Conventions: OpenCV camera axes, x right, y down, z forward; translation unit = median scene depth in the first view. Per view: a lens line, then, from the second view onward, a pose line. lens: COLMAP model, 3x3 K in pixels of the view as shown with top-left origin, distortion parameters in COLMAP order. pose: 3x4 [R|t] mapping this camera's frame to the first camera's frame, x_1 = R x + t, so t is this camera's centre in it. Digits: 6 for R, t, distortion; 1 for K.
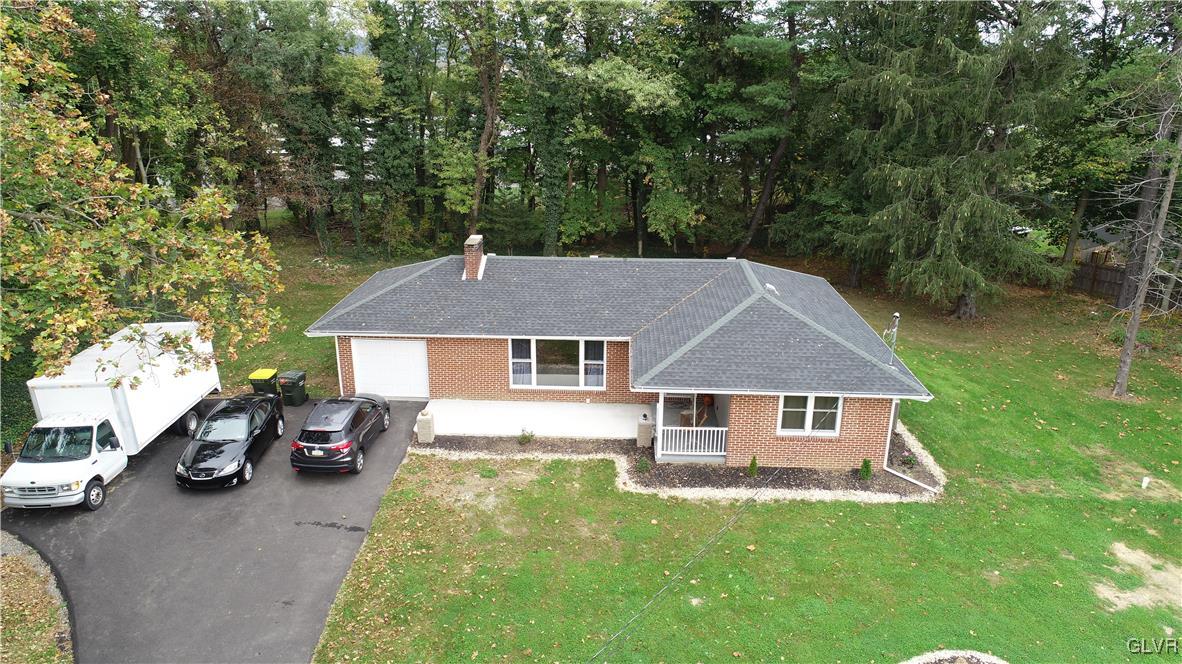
lens RADIAL K [[789.7, 0, 593.4], [0, 789.7, 332.4], [0, 0, 1]] dist [-0.002691, -0.000726]
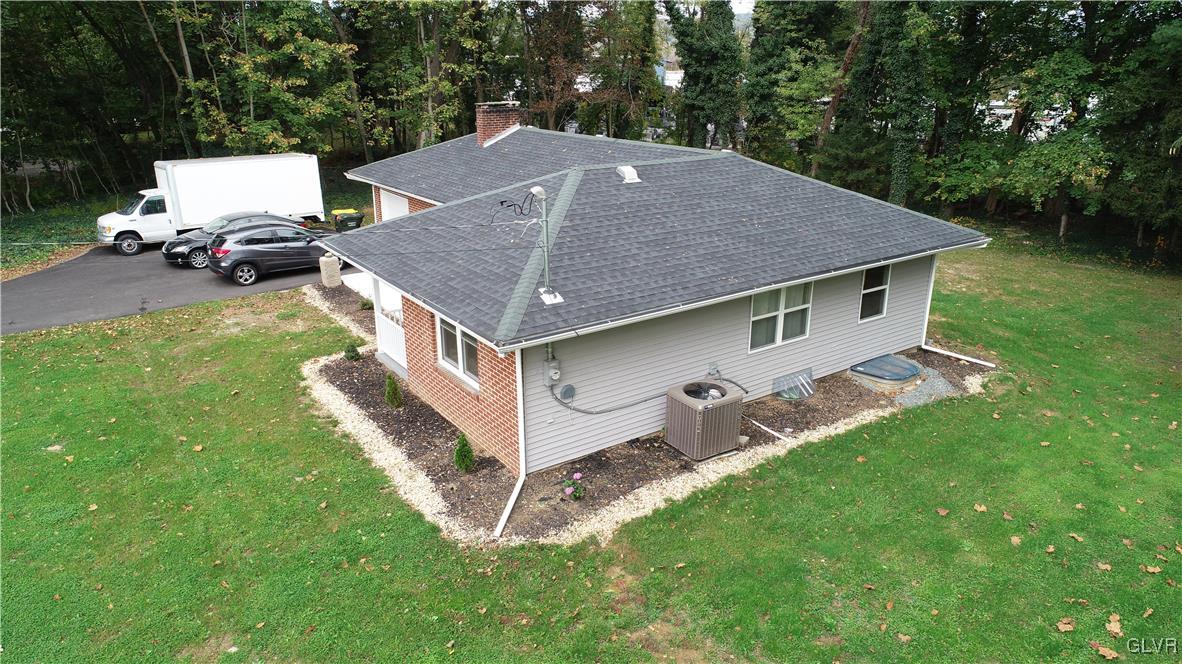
lens RADIAL K [[789.7, 0, 591.6], [0, 789.7, 338.5], [0, 0, 1]] dist [-0.002691, -0.000726]
pose [[0.607448, 0.256805, -0.751704, 0.794142], [-0.248782, 0.960198, 0.126994, -0.003765], [0.754397, 0.109868, 0.647158, 0.673162]]
